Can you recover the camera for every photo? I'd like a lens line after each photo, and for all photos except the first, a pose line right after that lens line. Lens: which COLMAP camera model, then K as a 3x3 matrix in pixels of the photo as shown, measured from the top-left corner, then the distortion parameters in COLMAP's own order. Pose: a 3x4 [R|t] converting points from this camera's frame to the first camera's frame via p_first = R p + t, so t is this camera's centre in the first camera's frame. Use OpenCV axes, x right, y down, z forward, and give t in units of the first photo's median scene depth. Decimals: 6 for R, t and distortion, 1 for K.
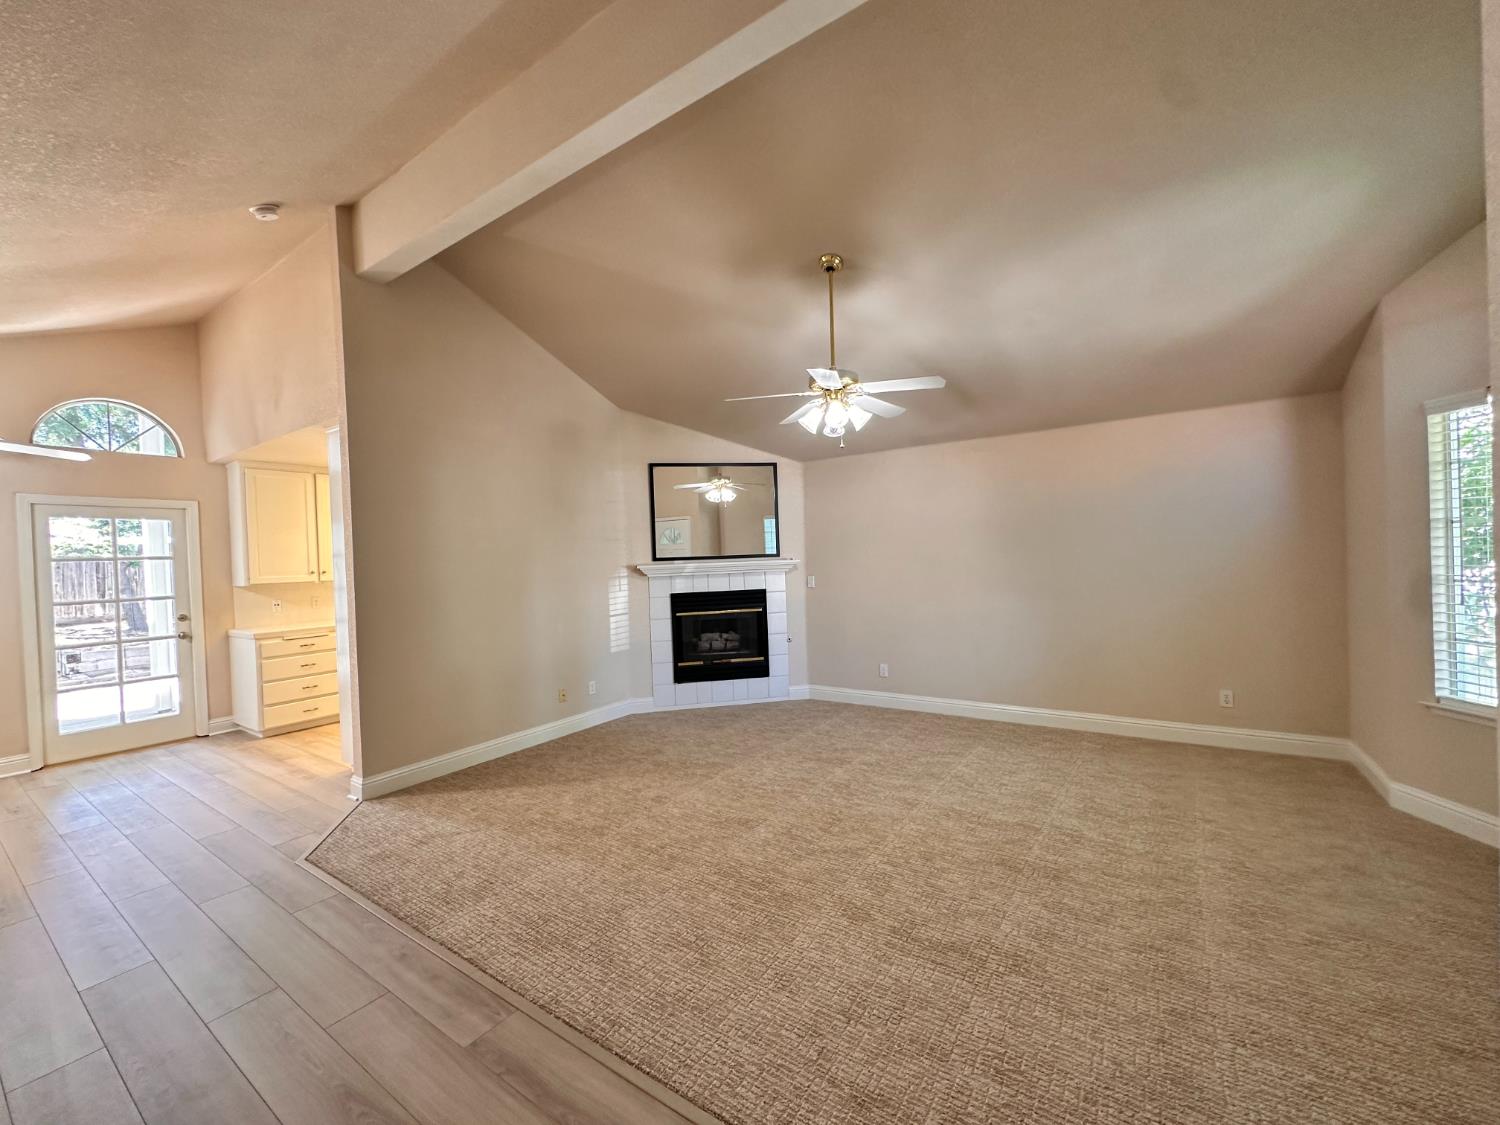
lens RADIAL K [[597.8, 0, 750.0], [0, 597.8, 562.5], [0, 0, 1]] dist [-0.004756, -0.000098]
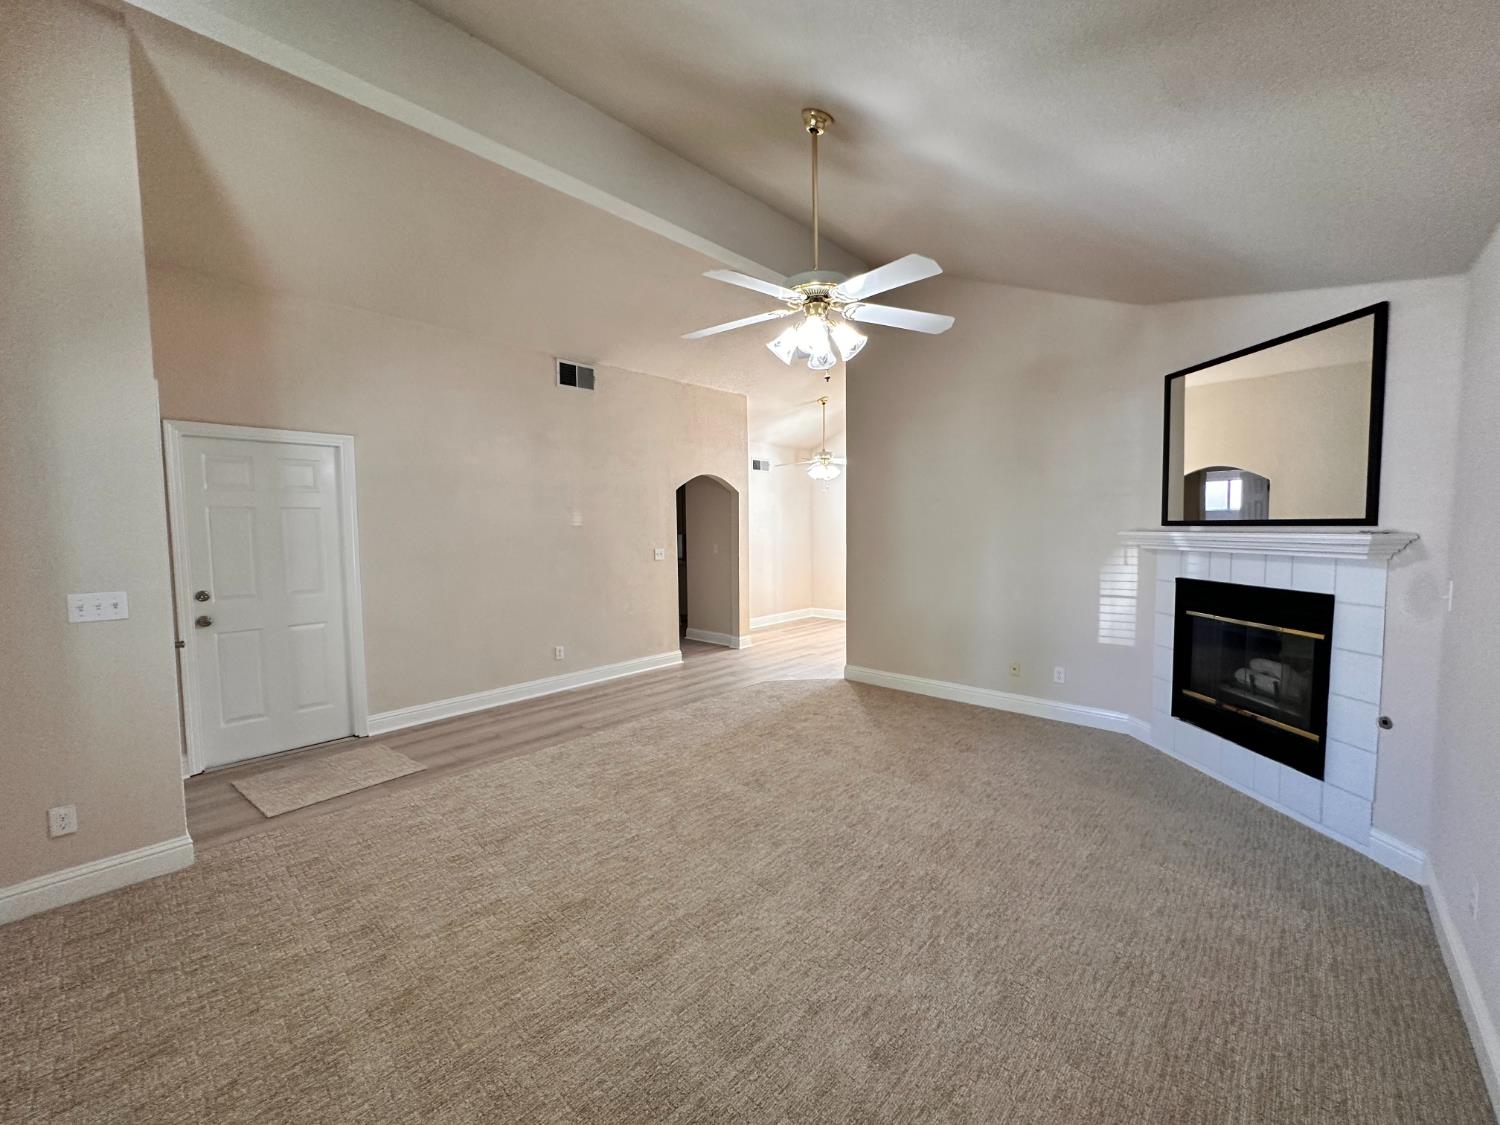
lens RADIAL K [[597.8, 0, 750.0], [0, 597.8, 562.5], [0, 0, 1]] dist [-0.004756, -0.000098]
pose [[-0.148934, 0.098537, -0.983925, 0.739459], [0.008309, 0.995112, 0.098400, -0.040000], [0.988812, 0.006480, -0.149025, 0.850972]]
